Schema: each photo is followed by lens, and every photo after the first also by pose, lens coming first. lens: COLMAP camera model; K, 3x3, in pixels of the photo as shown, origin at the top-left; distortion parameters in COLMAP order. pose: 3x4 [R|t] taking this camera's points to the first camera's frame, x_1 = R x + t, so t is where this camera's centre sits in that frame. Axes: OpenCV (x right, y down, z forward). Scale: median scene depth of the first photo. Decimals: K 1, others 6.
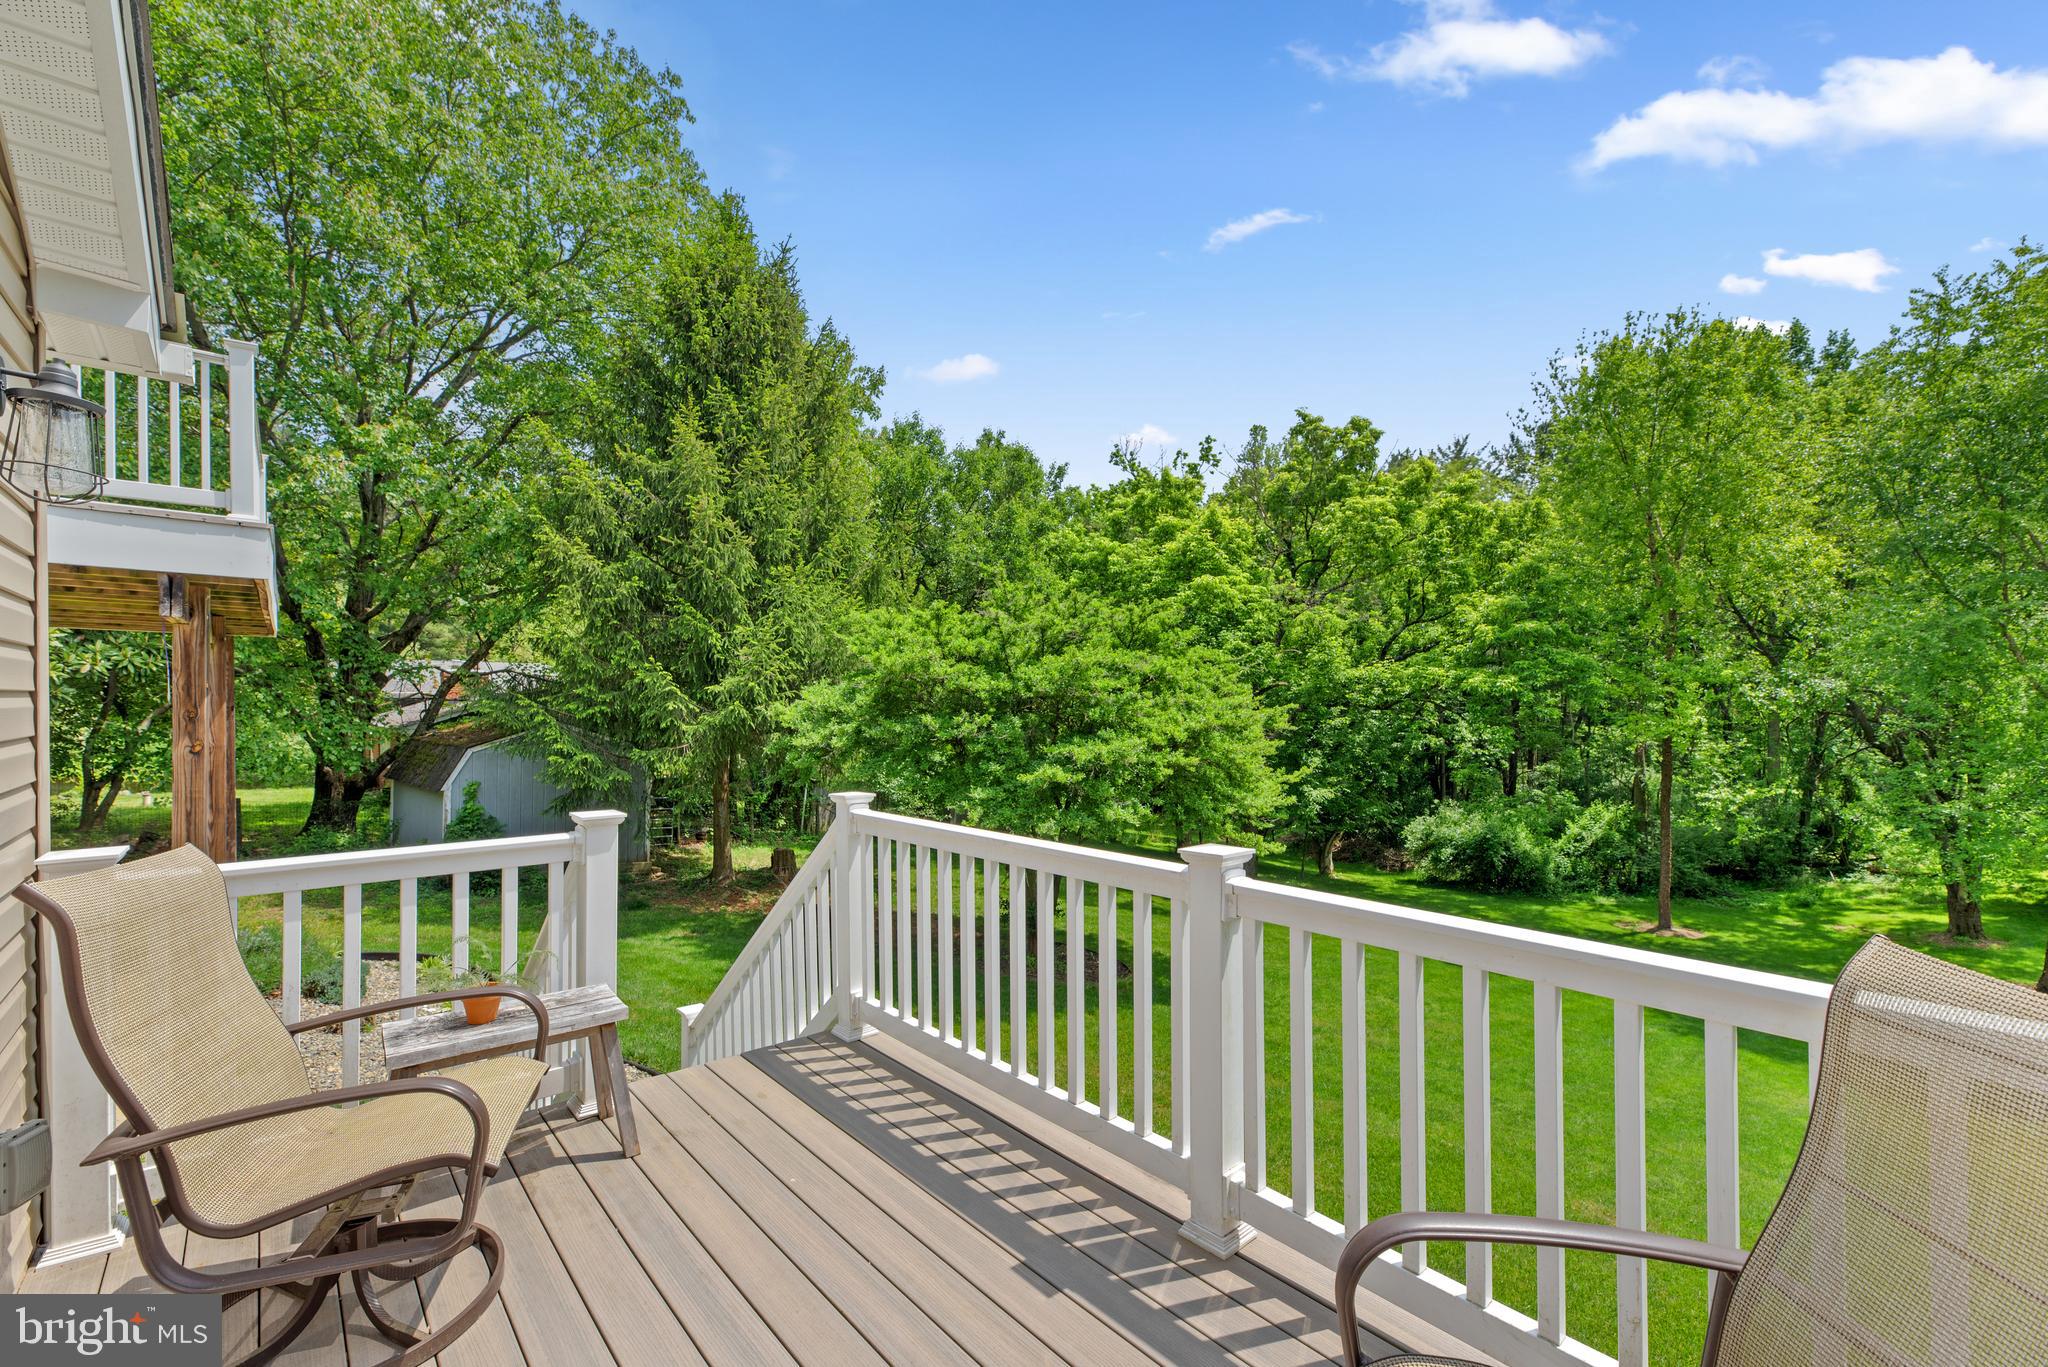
lens RADIAL K [[845.5, 0, 1024.0], [0, 845.5, 683.5], [0, 0, 1]] dist [-0.002541, -0.000861]
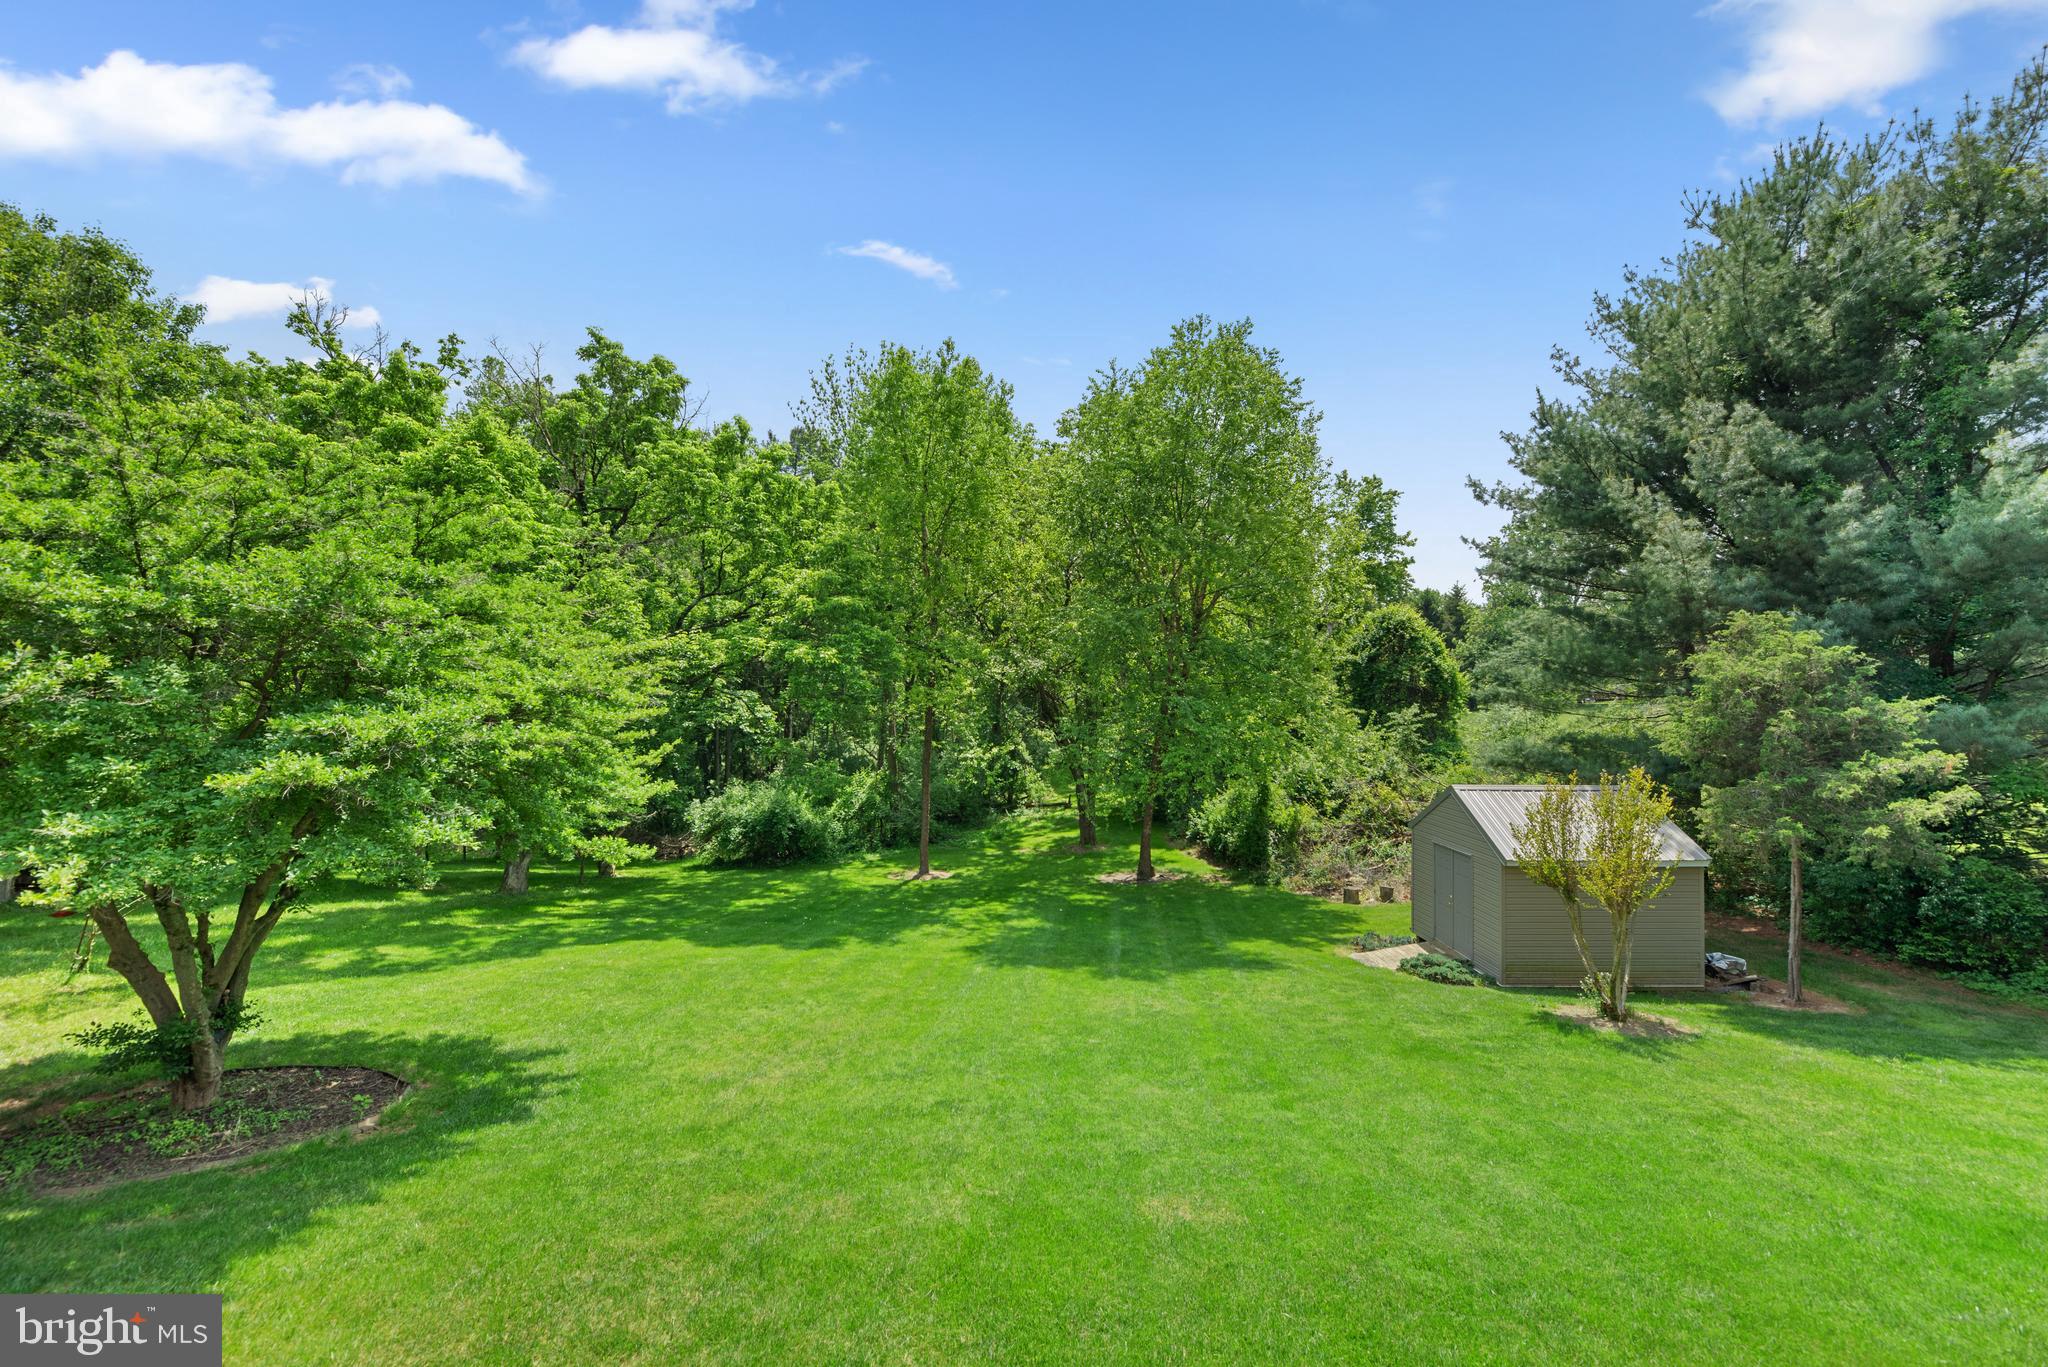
lens RADIAL K [[845.5, 0, 1024.0], [0, 845.5, 683.5], [0, 0, 1]] dist [-0.002541, -0.000861]
pose [[0.660070, 0.004955, 0.751188, -0.023643], [-0.017332, 0.999812, 0.008635, 0.017336], [-0.751004, -0.018719, 0.660032, 0.136014]]
